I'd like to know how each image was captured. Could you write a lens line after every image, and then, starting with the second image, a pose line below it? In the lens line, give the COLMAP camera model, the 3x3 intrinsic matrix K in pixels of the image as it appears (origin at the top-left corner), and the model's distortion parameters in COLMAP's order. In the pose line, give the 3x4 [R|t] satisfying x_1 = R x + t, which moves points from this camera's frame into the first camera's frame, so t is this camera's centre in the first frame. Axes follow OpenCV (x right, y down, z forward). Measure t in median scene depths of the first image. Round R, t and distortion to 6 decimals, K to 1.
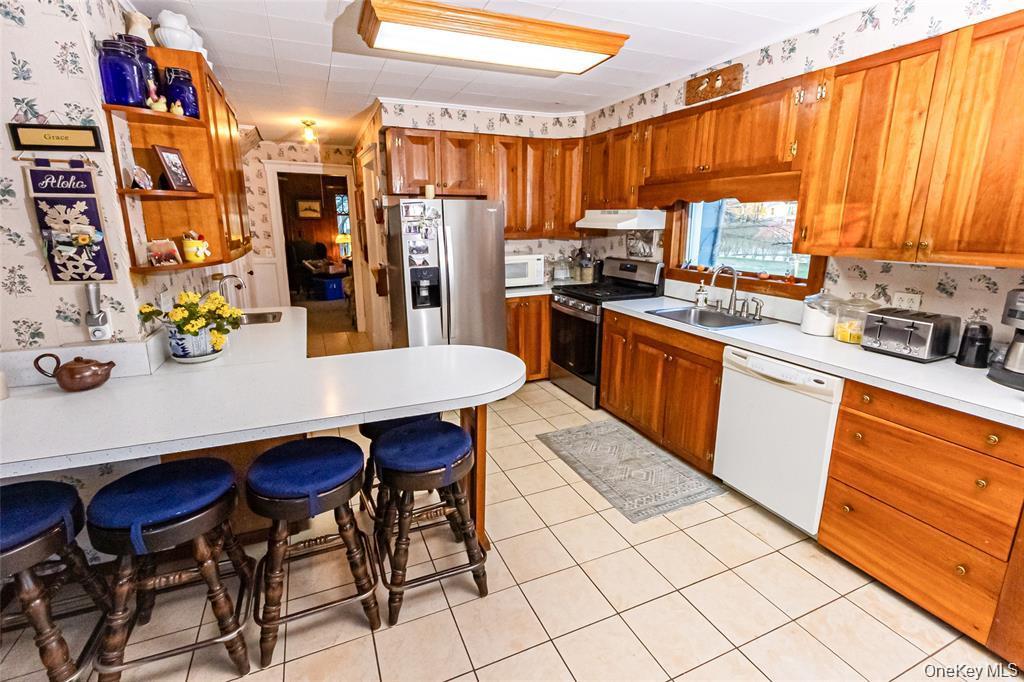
lens RADIAL K [[476.4, 0, 509.6], [0, 476.4, 325.7], [0, 0, 1]] dist [0.003761, -0.000800]
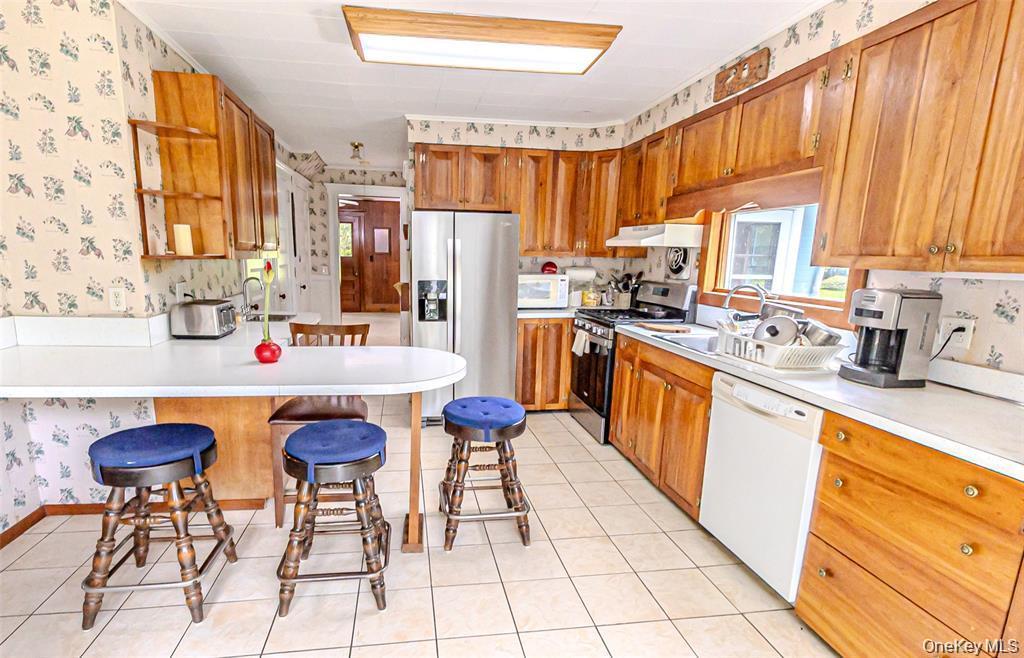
lens RADIAL K [[509.6, 0, 469.2], [0, 509.6, 355.3], [0, 0, 1]] dist [-0.003421, -0.000983]
pose [[0.961296, 0.072781, -0.265732, 0.225420], [-0.079753, 0.996694, -0.015526, 0.053076], [0.263723, 0.036118, 0.963922, -0.001431]]
